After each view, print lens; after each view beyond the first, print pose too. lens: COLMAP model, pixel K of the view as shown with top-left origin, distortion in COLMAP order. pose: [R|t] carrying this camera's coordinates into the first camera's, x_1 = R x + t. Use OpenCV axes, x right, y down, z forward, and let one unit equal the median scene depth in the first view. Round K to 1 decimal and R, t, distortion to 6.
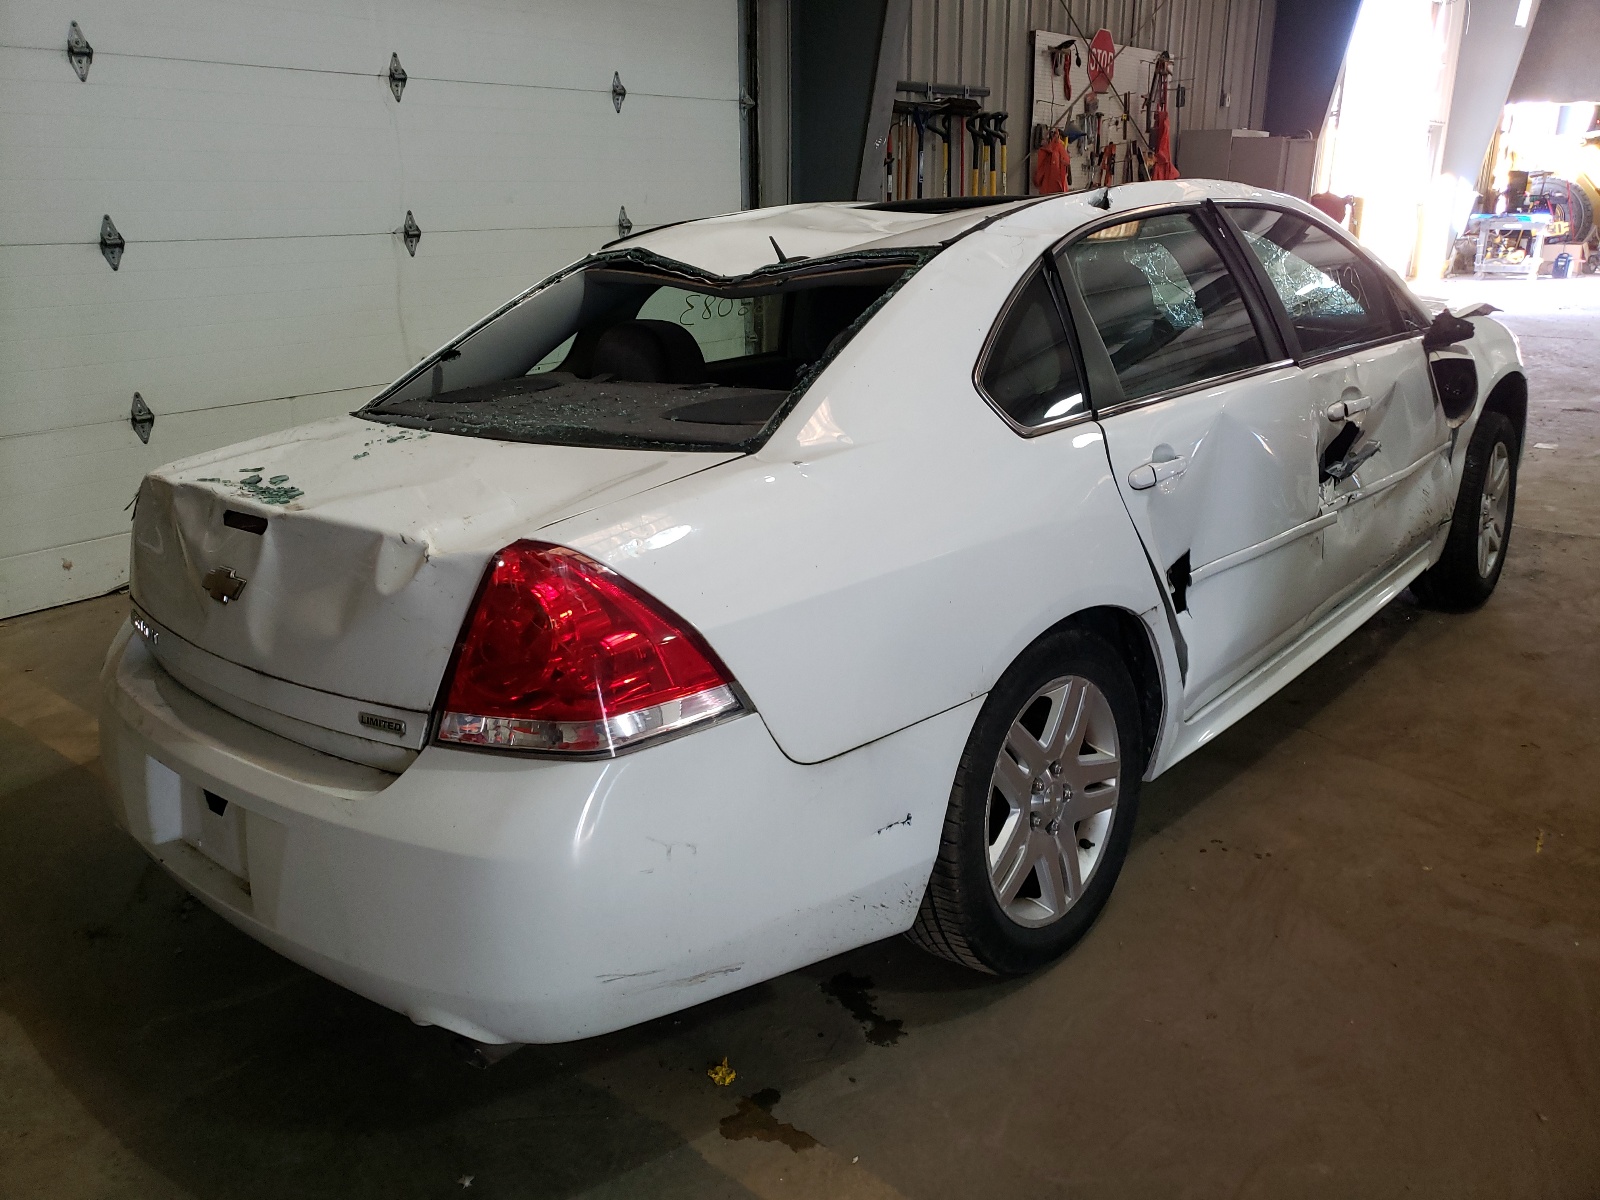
lens RADIAL K [[1214.3, 0, 838.0], [0, 1214.3, 556.1], [0, 0, 1]] dist [0.012452, -0.005437]
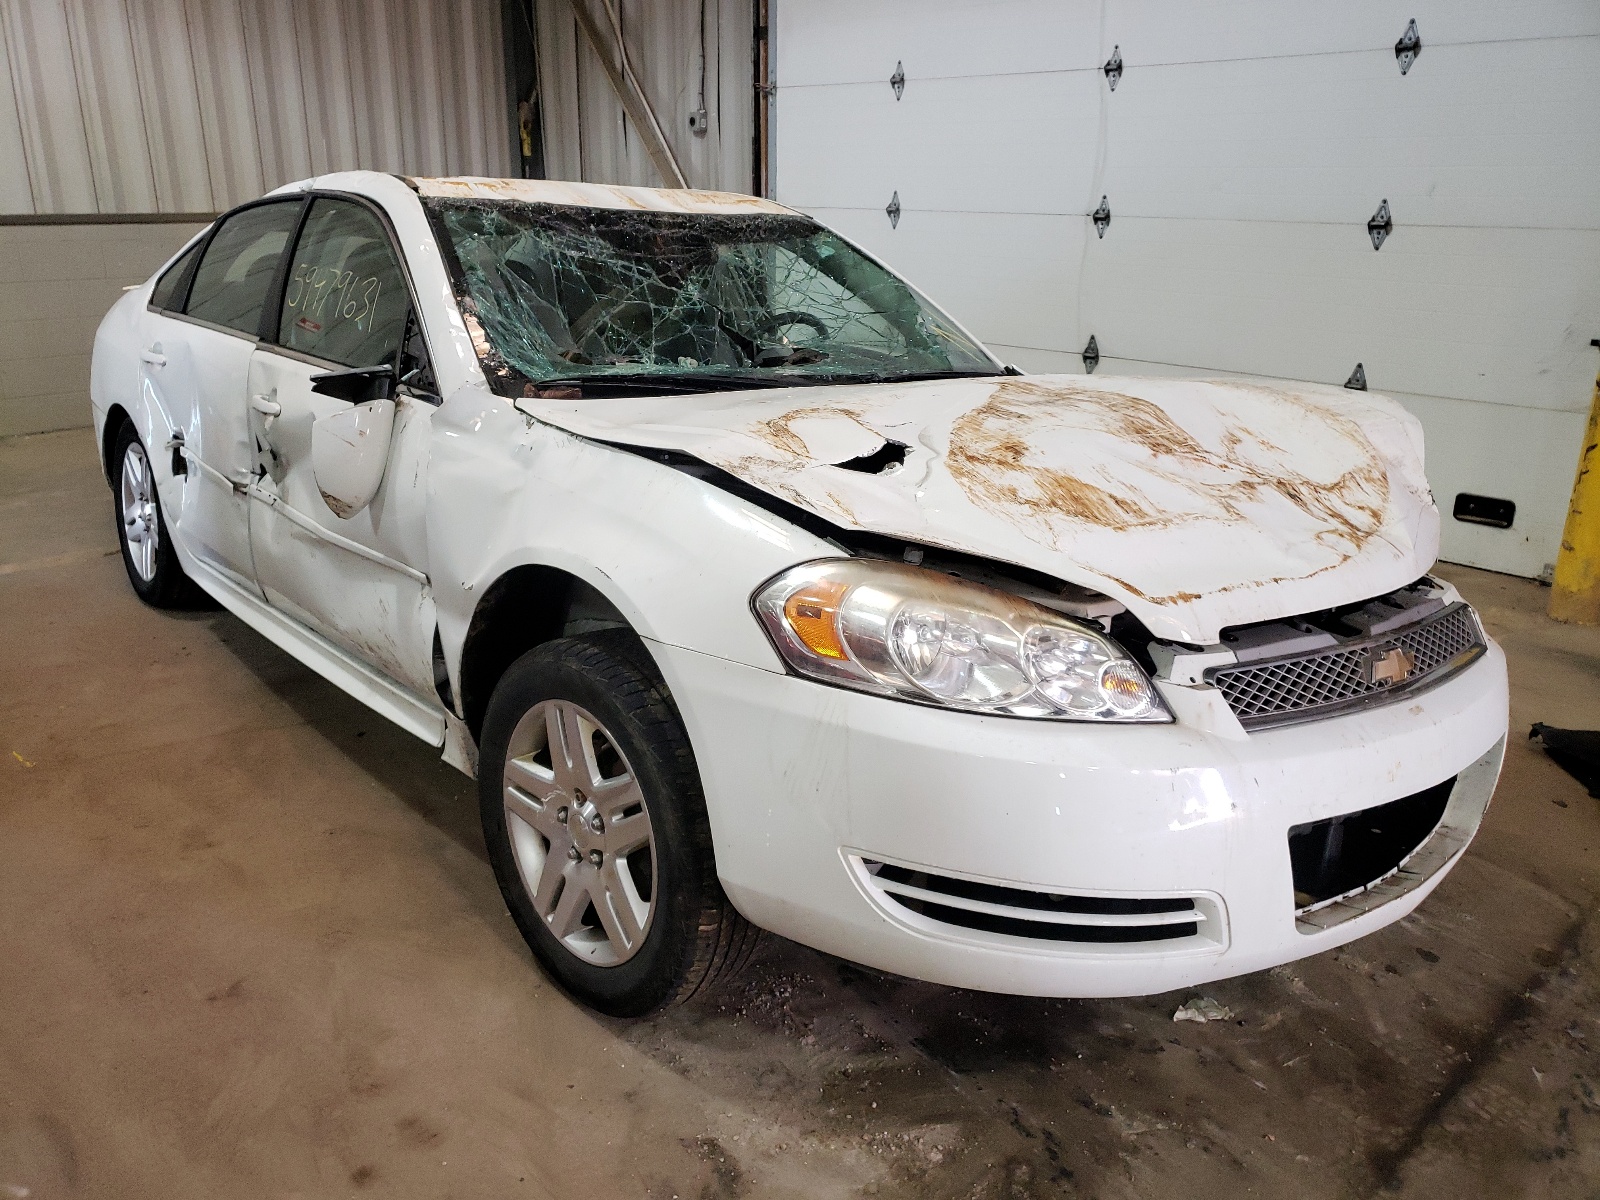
lens RADIAL K [[1227.2, 0, 793.0], [0, 1227.2, 583.7], [0, 0, 1]] dist [-0.007187, 0.008699]
pose [[-0.120250, 0.321776, -0.939148, 0.982549], [-0.290176, 0.893306, 0.343224, -0.334203], [0.949388, 0.313791, -0.014048, 1.072403]]
